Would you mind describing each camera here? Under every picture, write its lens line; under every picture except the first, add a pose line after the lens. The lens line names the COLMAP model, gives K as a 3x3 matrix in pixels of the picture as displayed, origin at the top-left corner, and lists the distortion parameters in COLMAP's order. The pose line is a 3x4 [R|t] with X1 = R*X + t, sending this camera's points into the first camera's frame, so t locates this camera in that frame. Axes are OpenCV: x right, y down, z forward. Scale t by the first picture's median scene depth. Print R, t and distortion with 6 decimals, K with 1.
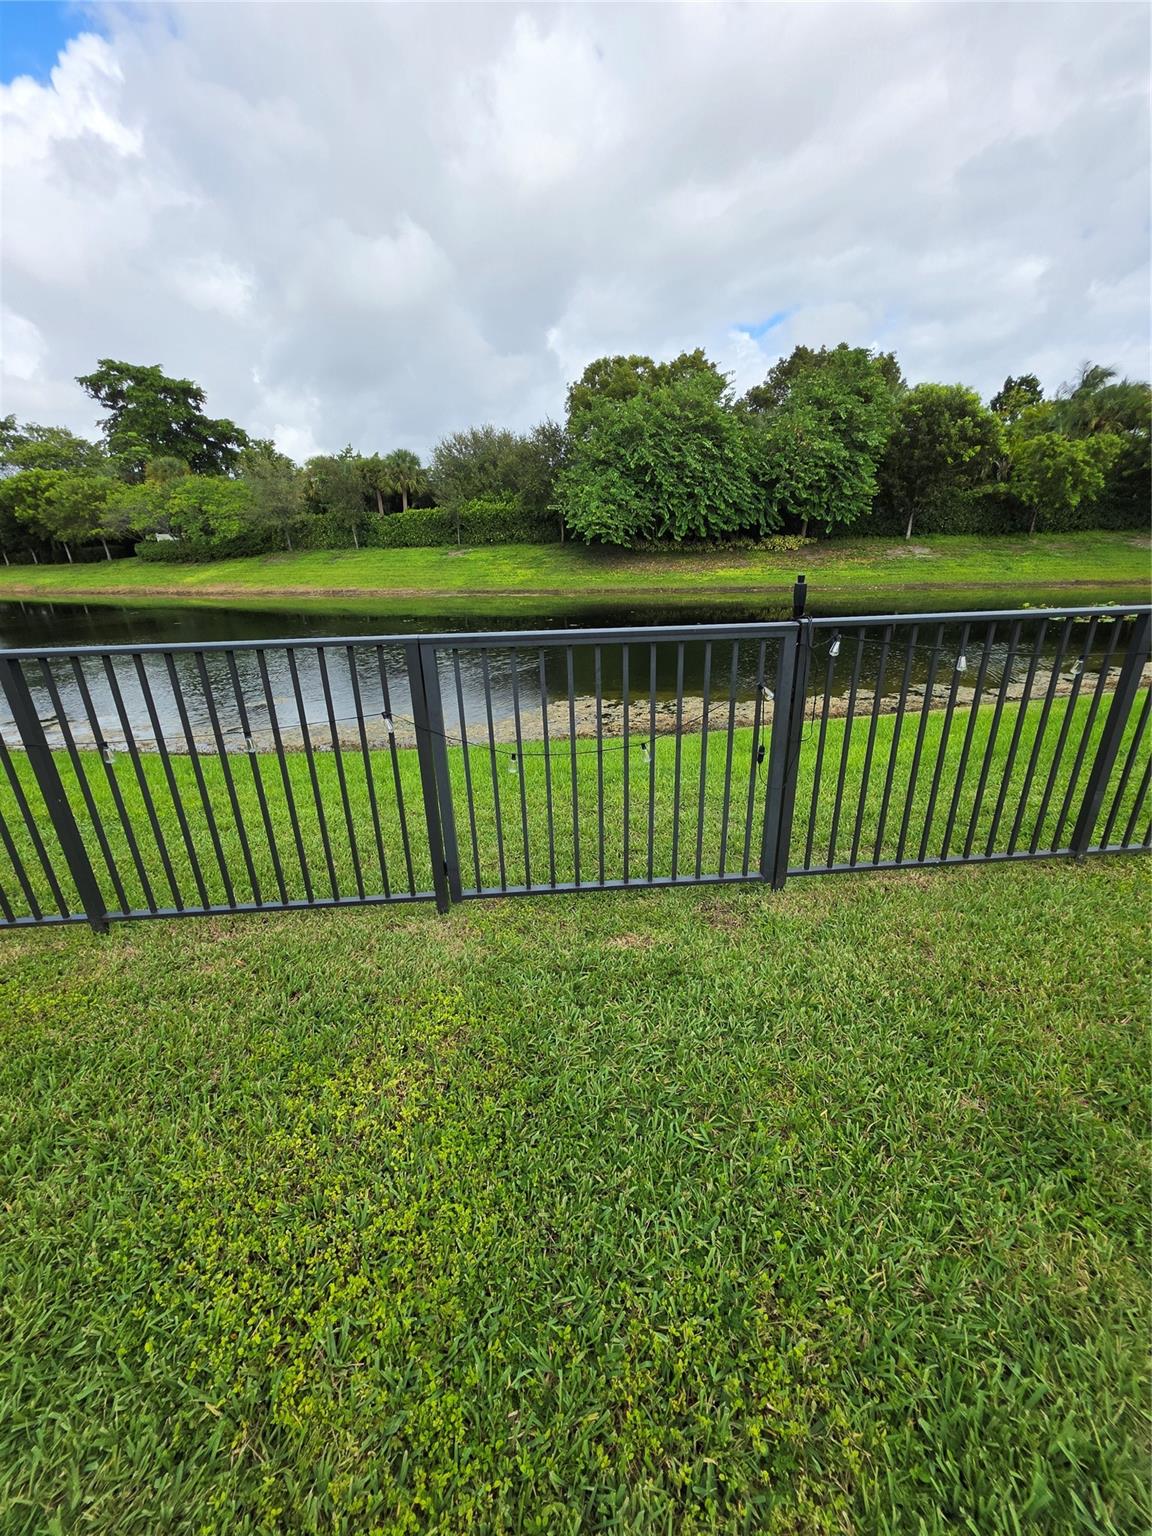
lens RADIAL K [[604.0, 0, 576.0], [0, 604.0, 768.0], [0, 0, 1]] dist [-0.000775, 0.000112]
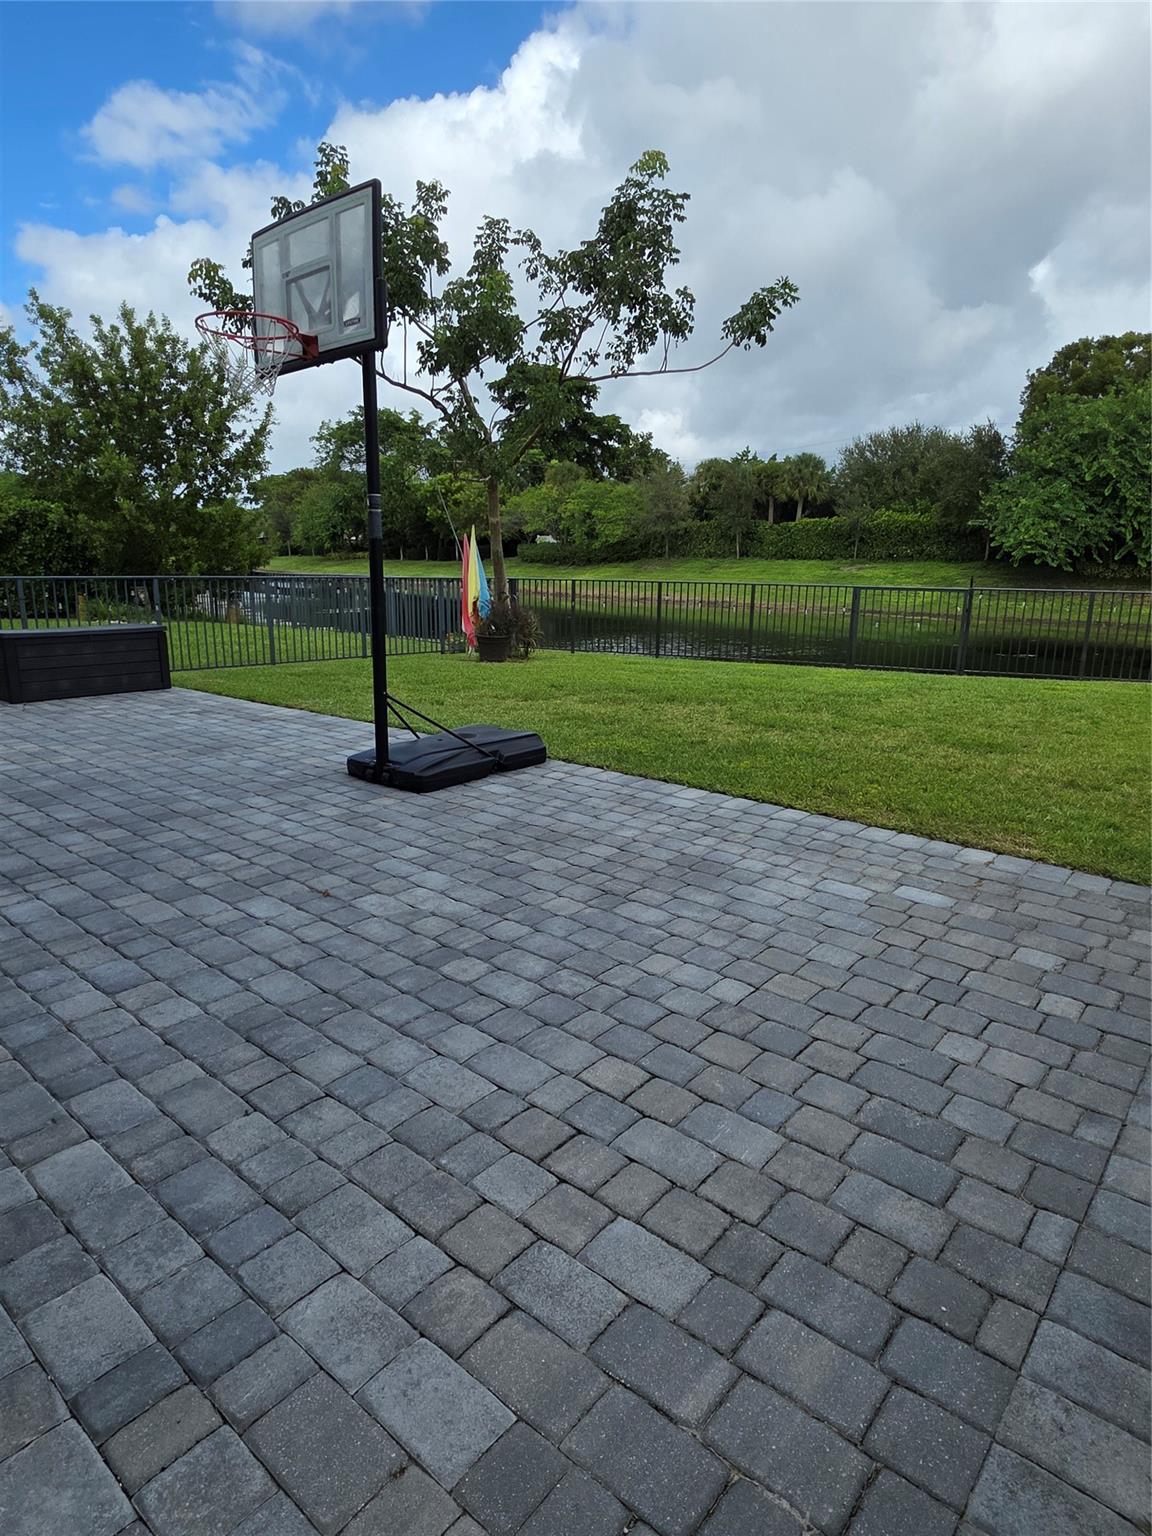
lens RADIAL K [[889.1, 0, 563.0], [0, 889.1, 767.0], [0, 0, 1]] dist [0.002135, 0.000072]
pose [[0.885164, 0.144426, -0.442296, 0.039662], [-0.195777, 0.977967, -0.072466, 0.088553], [0.422085, 0.150735, 0.893937, -0.250567]]
